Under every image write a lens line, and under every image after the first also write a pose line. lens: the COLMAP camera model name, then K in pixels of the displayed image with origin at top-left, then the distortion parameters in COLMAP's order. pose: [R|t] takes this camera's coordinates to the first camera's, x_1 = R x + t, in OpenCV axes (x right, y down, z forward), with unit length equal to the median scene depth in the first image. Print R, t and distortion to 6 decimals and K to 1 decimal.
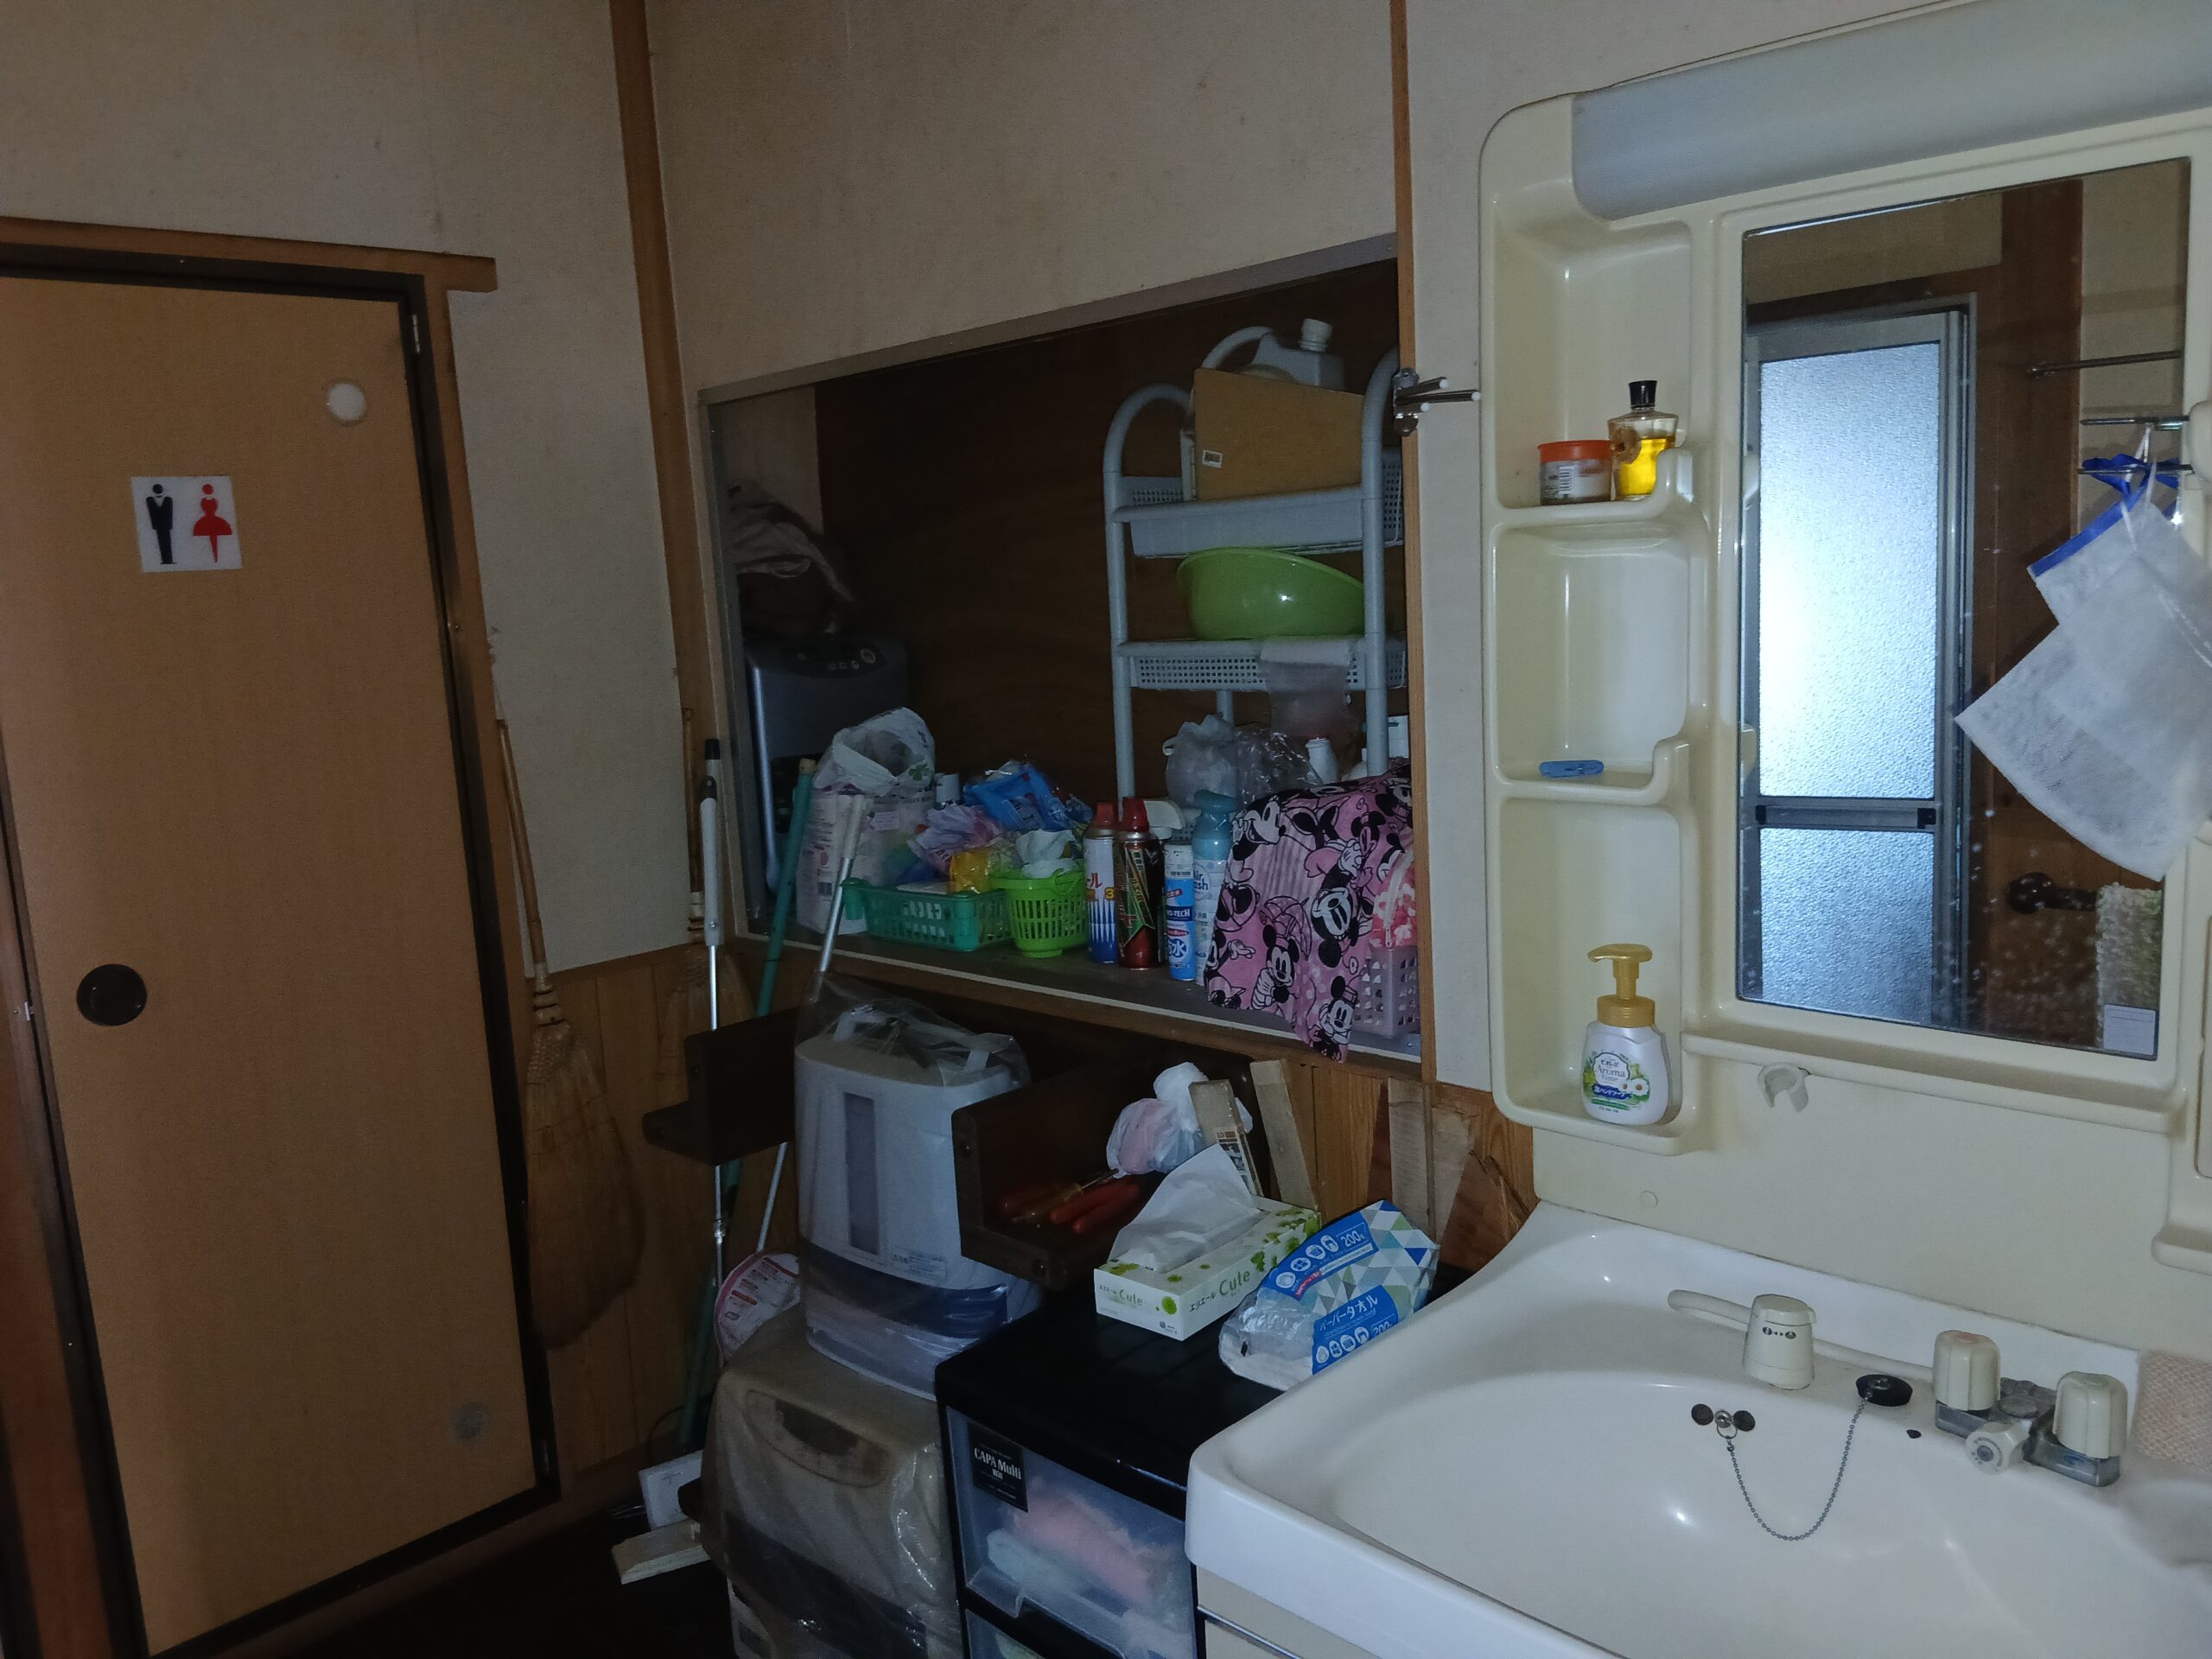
lens RADIAL K [[1668.5, 0, 1113.1], [0, 1668.5, 825.9], [0, 0, 1]] dist [0.113443, -0.204152]
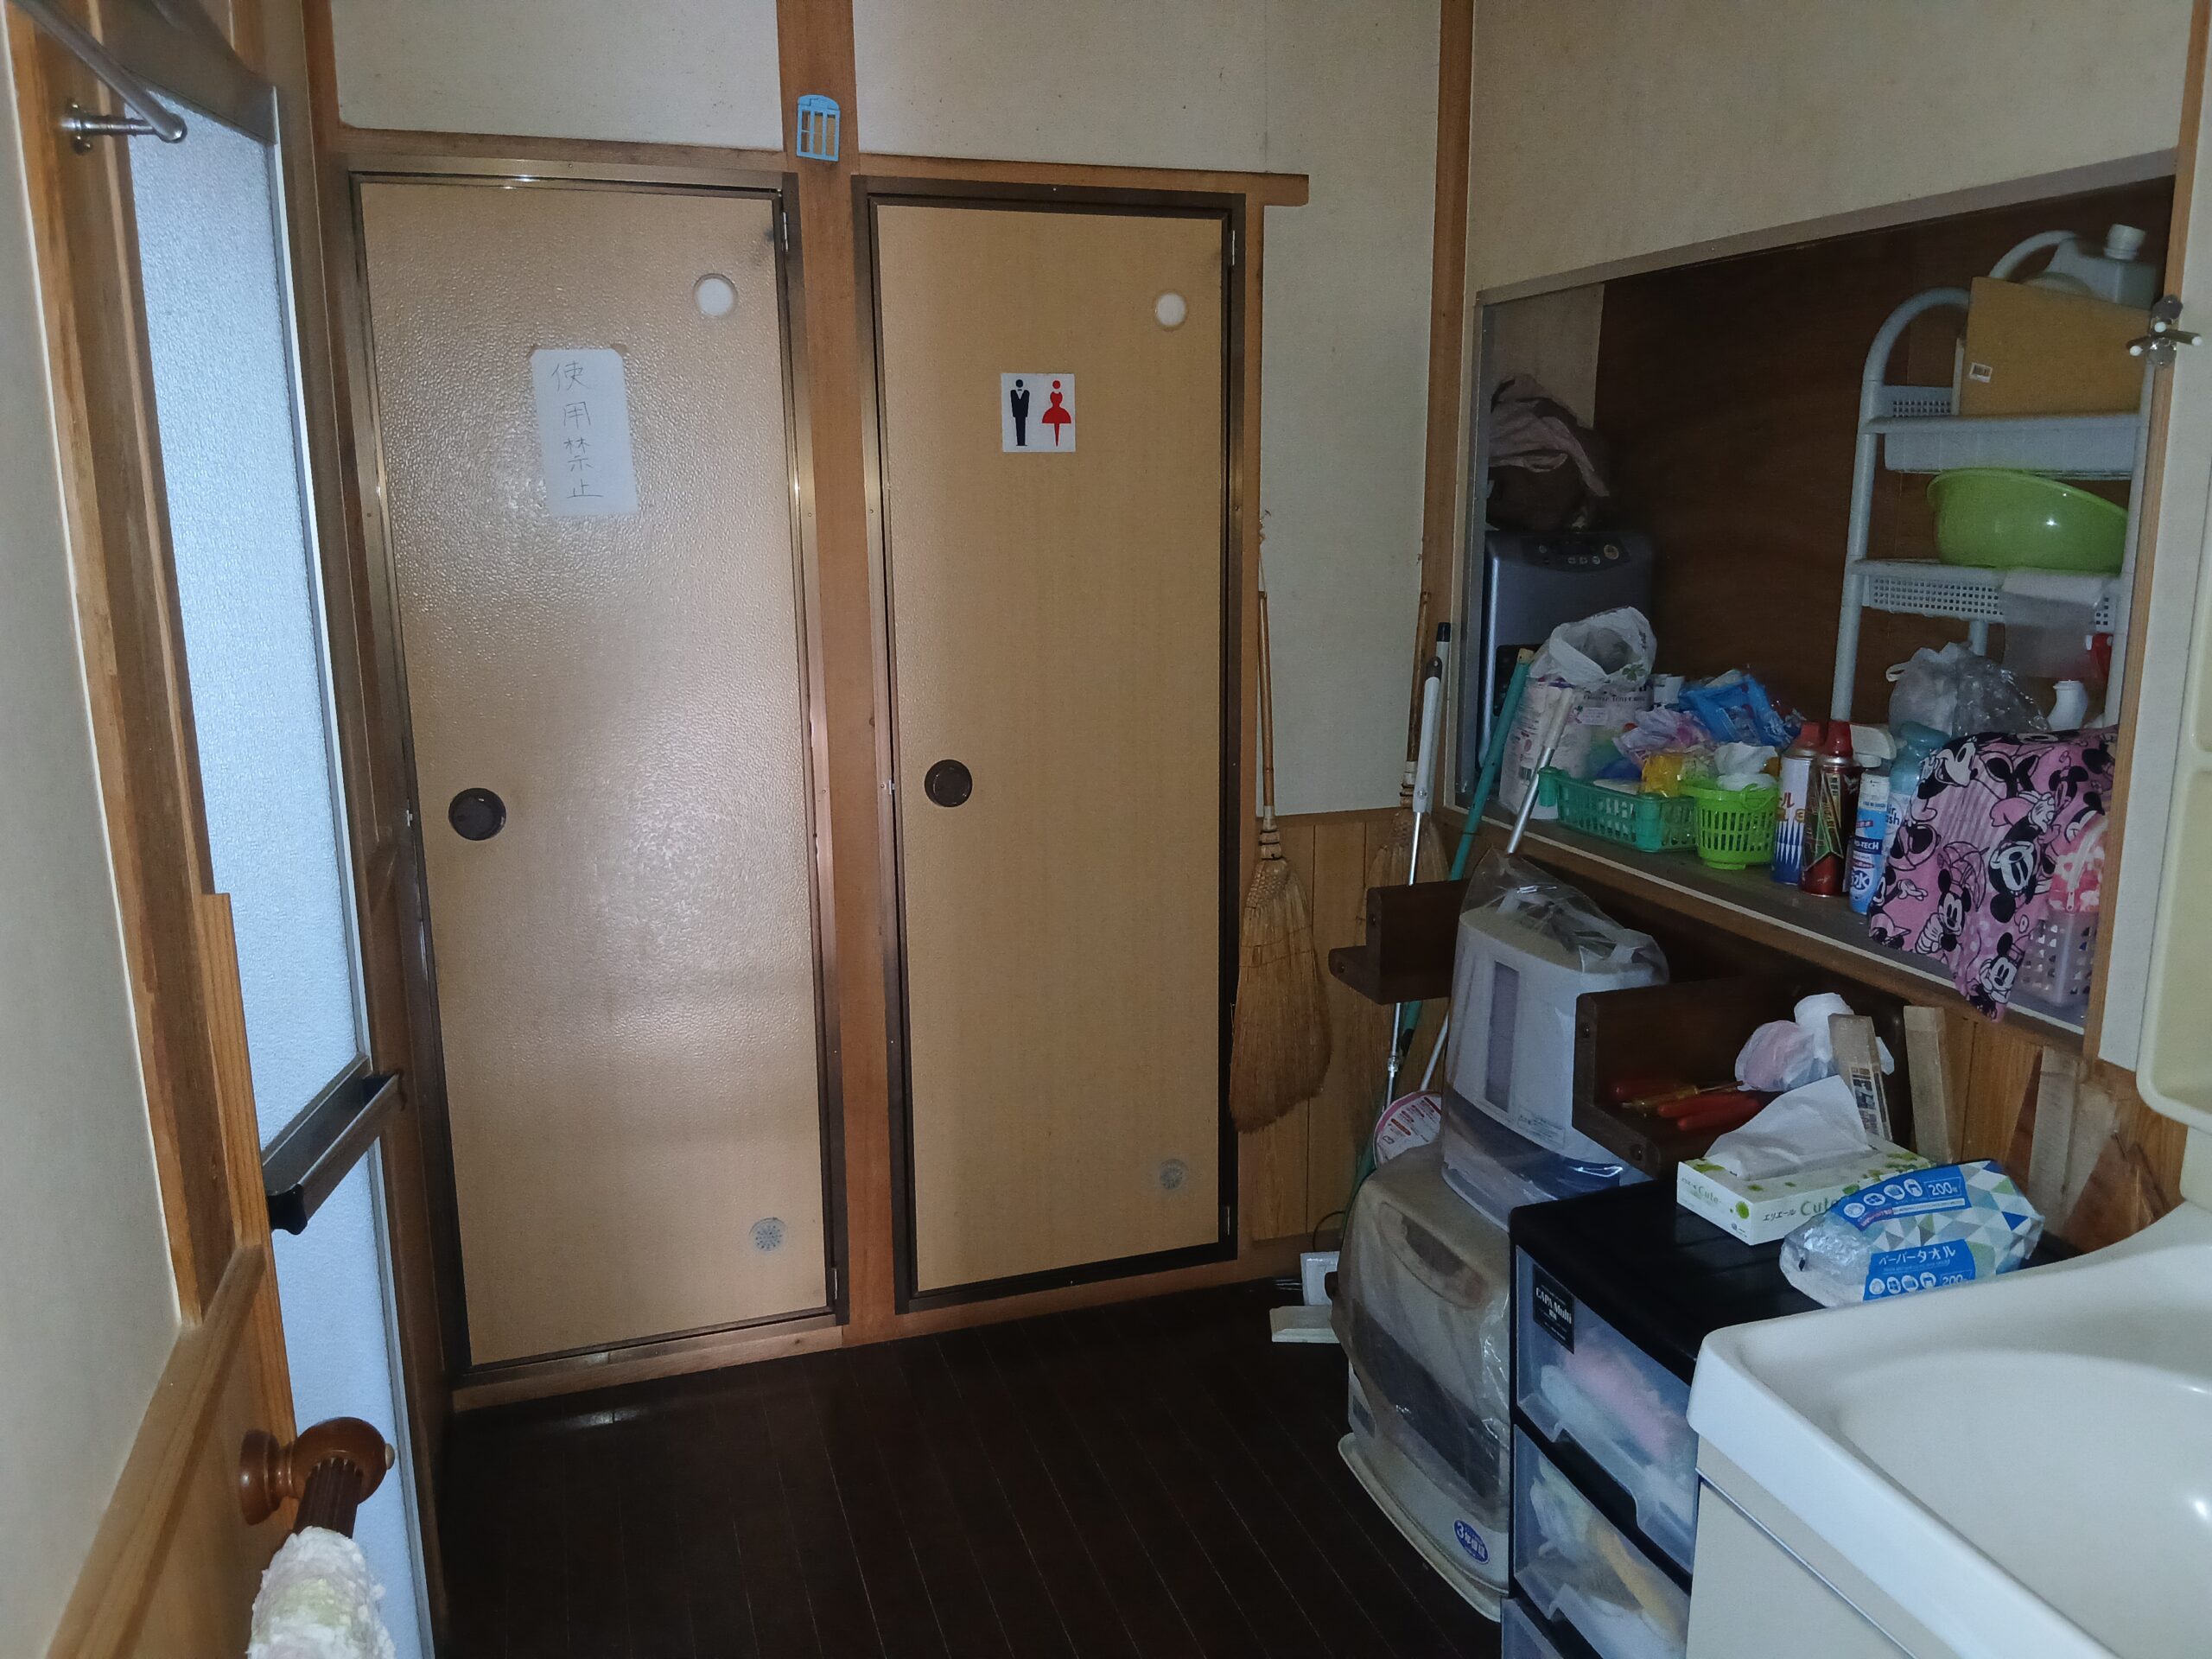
lens RADIAL K [[1668.5, 0, 1113.1], [0, 1668.5, 825.9], [0, 0, 1]] dist [0.113443, -0.204152]
pose [[0.883961, 0.143306, -0.445057, 0.091838], [-0.108945, 0.988800, 0.102005, -0.011821], [0.454690, -0.041681, 0.889674, -0.078899]]
